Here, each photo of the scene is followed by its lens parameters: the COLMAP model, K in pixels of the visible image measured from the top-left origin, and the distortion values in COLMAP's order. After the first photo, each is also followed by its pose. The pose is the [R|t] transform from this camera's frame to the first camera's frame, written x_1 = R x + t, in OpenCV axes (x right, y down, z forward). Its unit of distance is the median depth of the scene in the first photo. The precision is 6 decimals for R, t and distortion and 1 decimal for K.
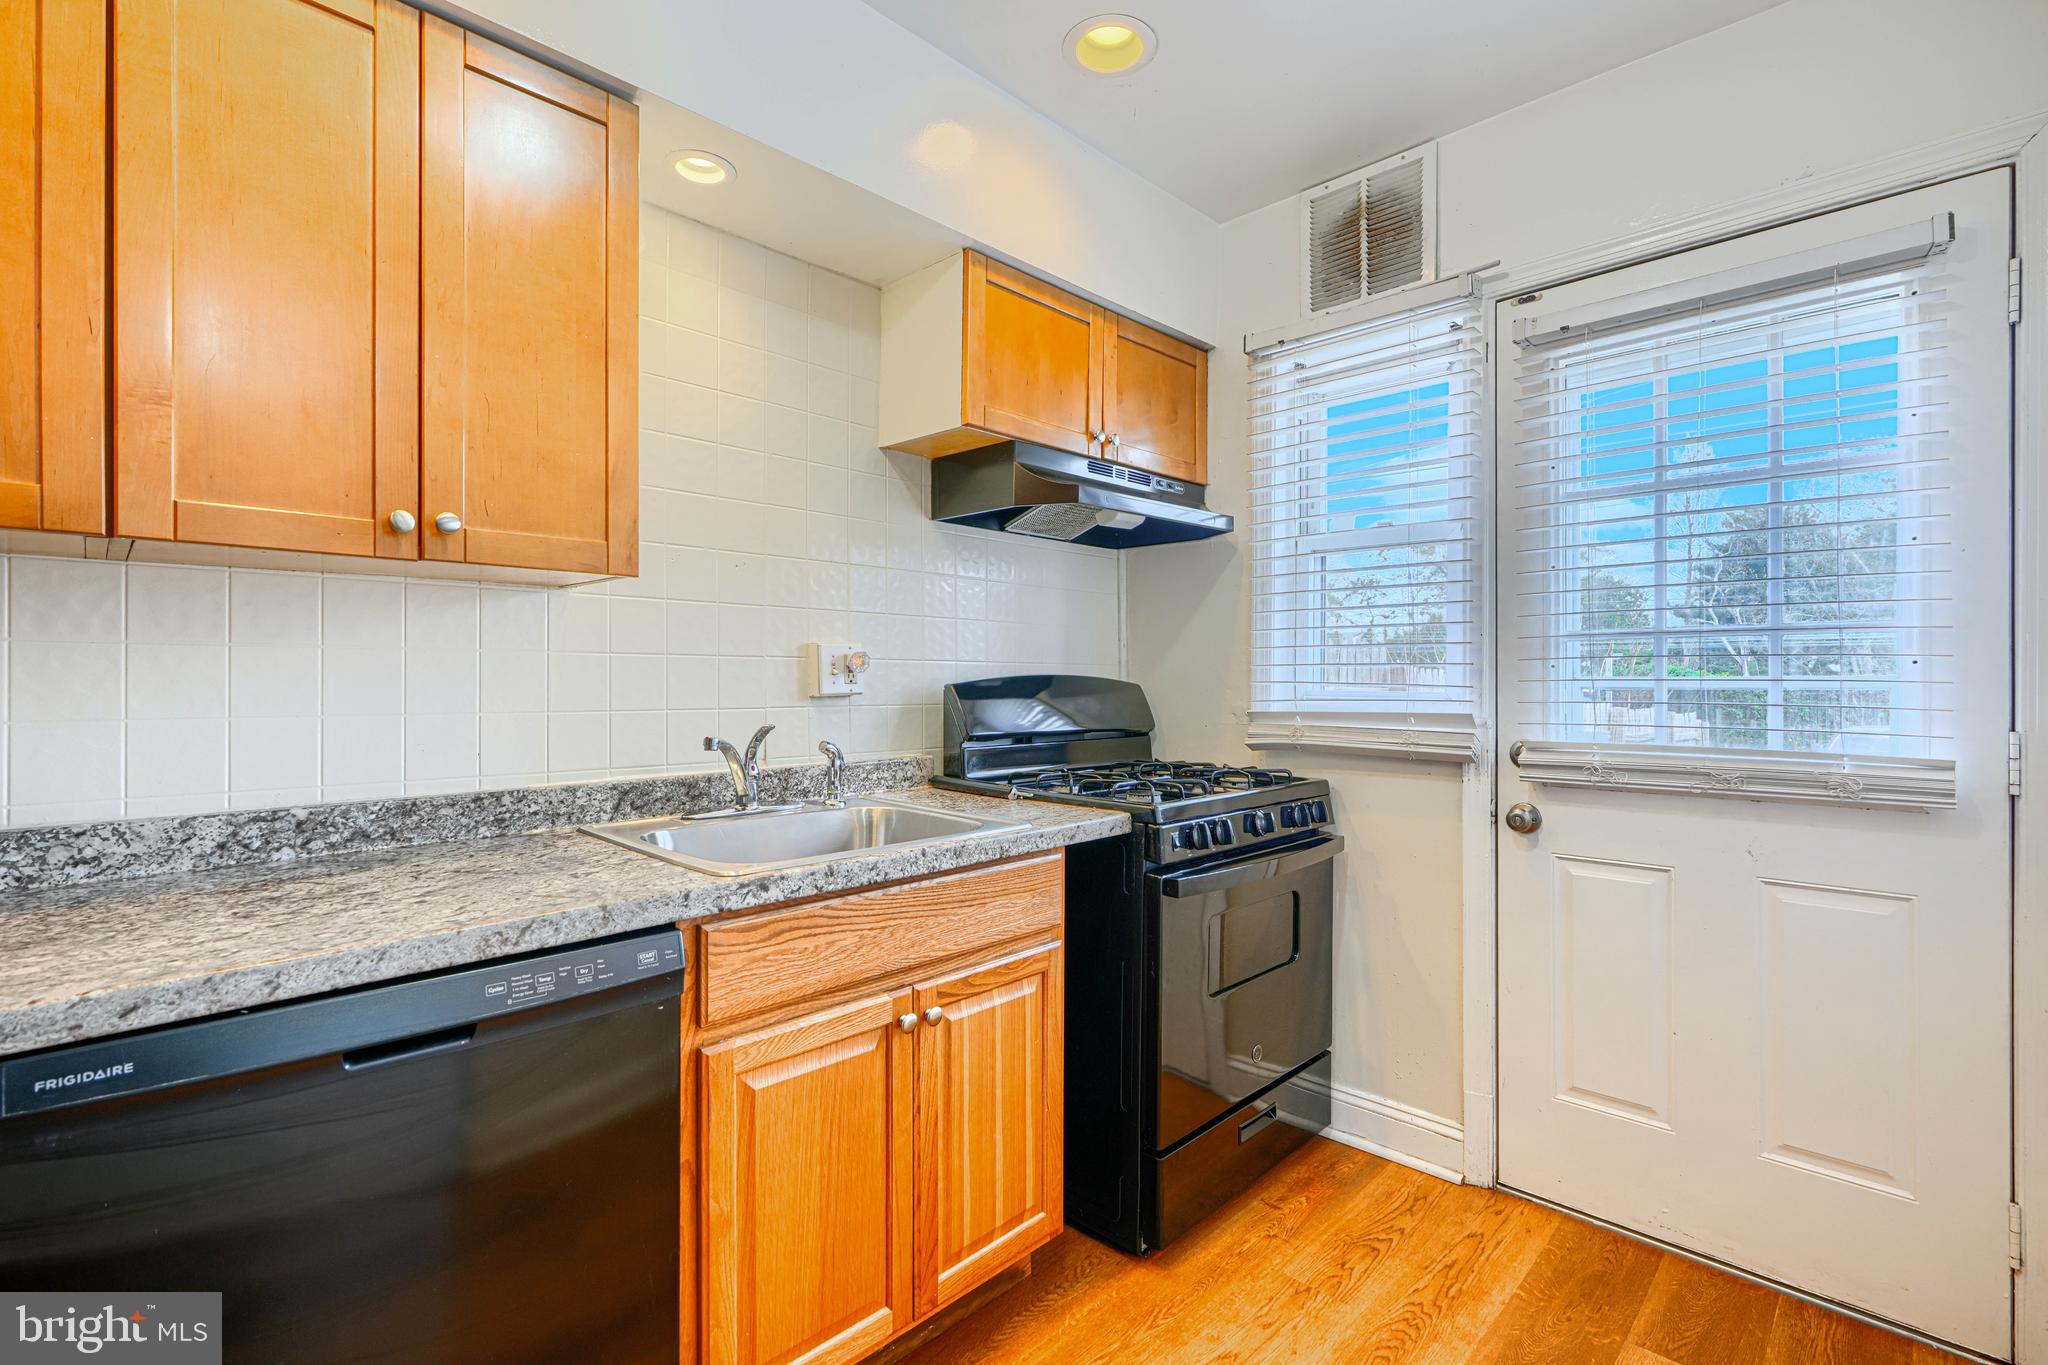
lens RADIAL K [[934.0, 0, 1006.8], [0, 934.0, 682.8], [0, 0, 1]] dist [0.000598, -0.000014]
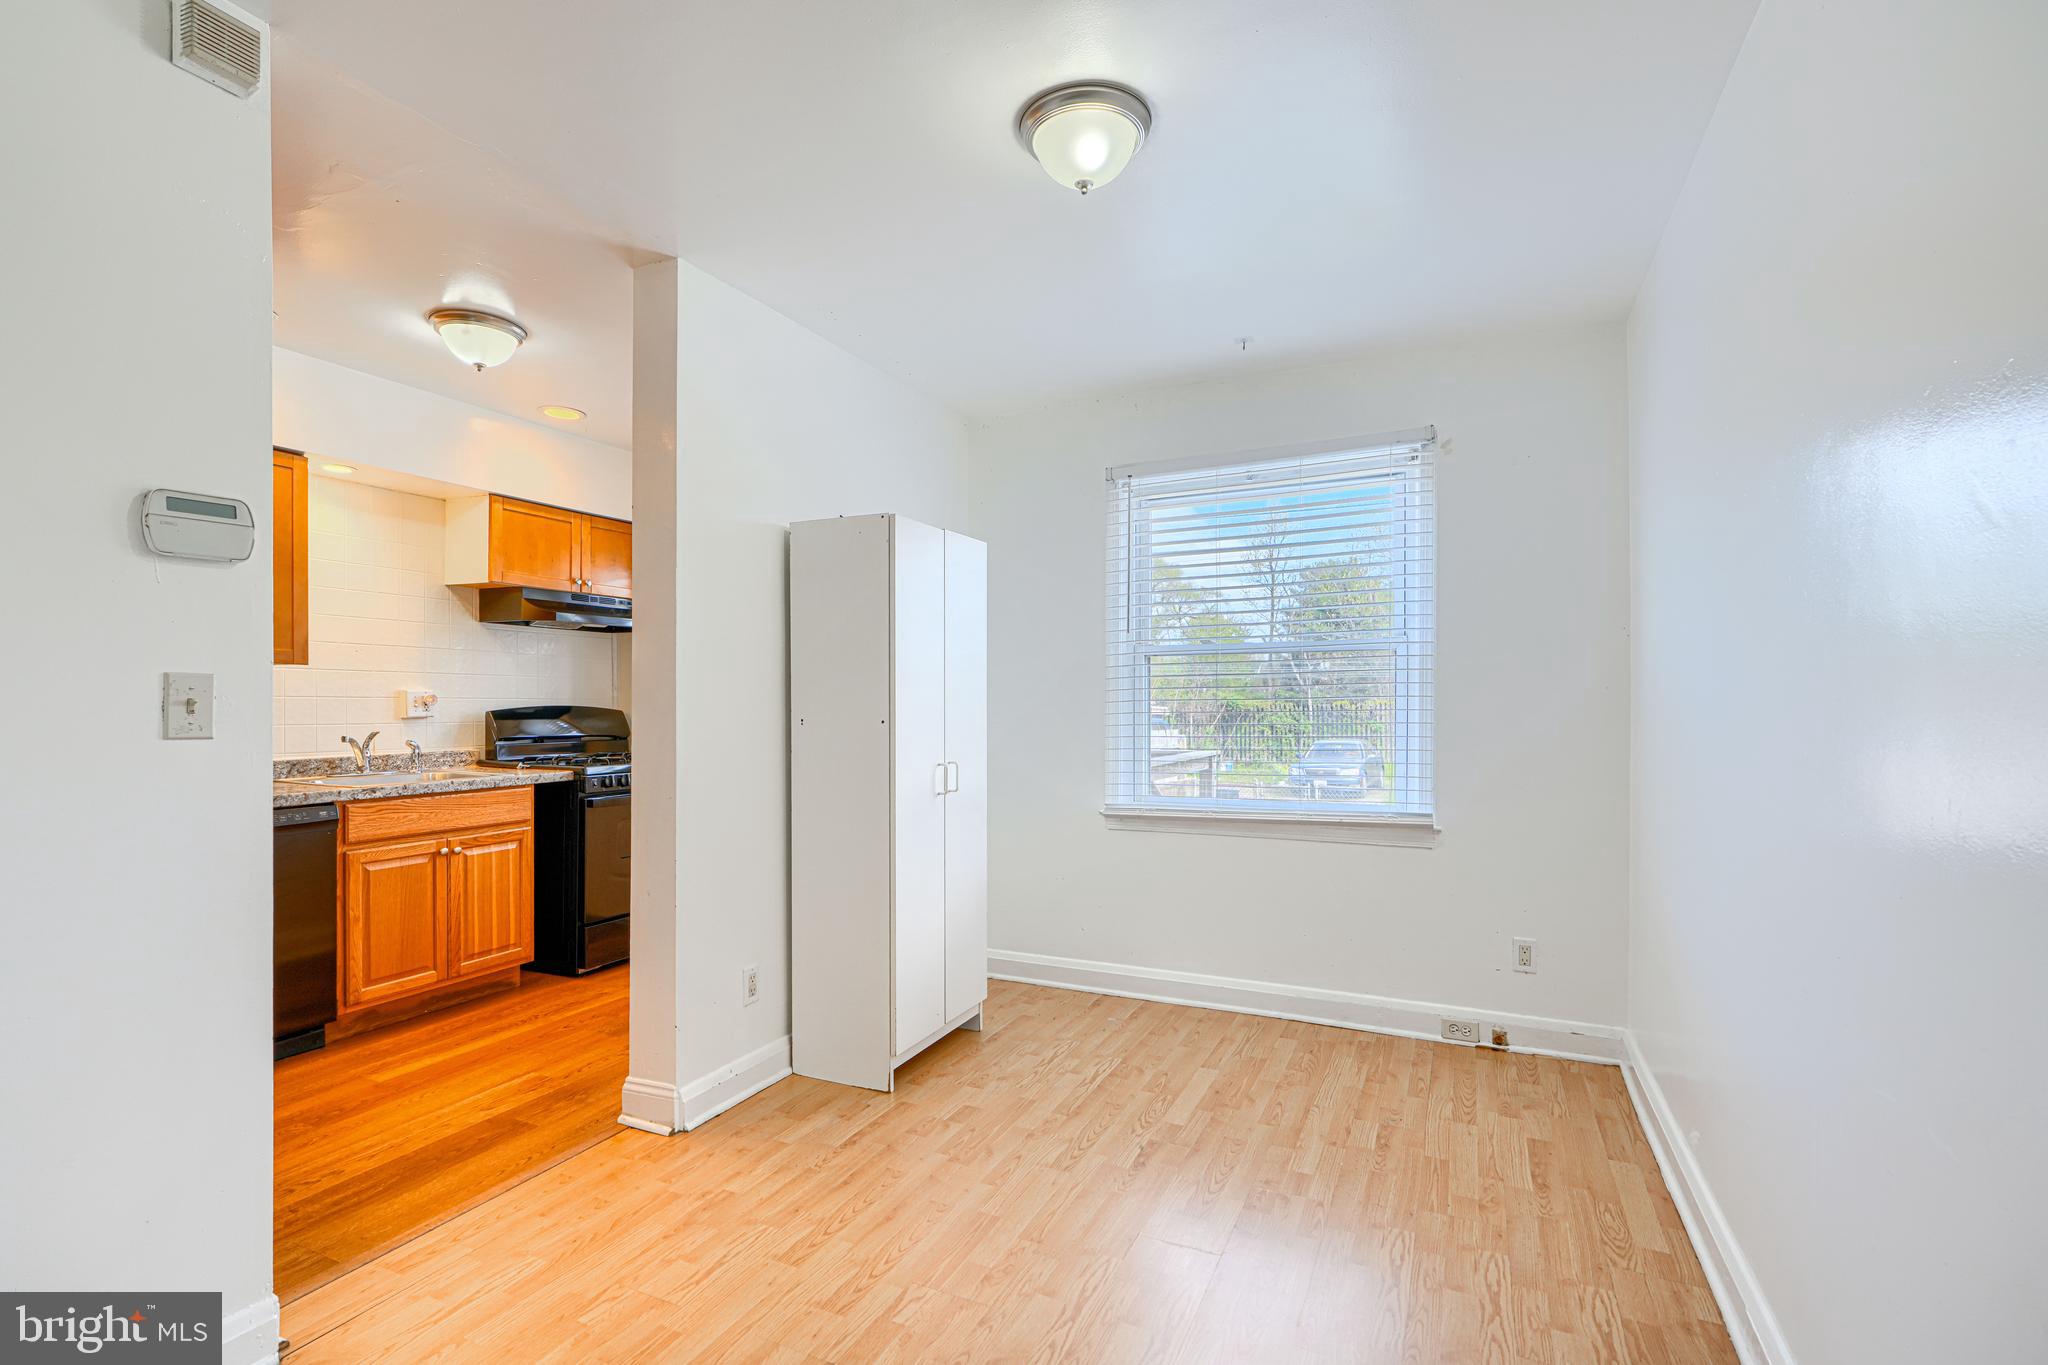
lens RADIAL K [[945.3, 0, 1018.2], [0, 945.3, 708.5], [0, 0, 1]] dist [0.003667, -0.000036]
pose [[0.941064, -0.002490, 0.338218, 0.398505], [0.001674, 0.999995, 0.002704, -0.009929], [-0.338223, -0.001979, 0.941064, -1.548014]]
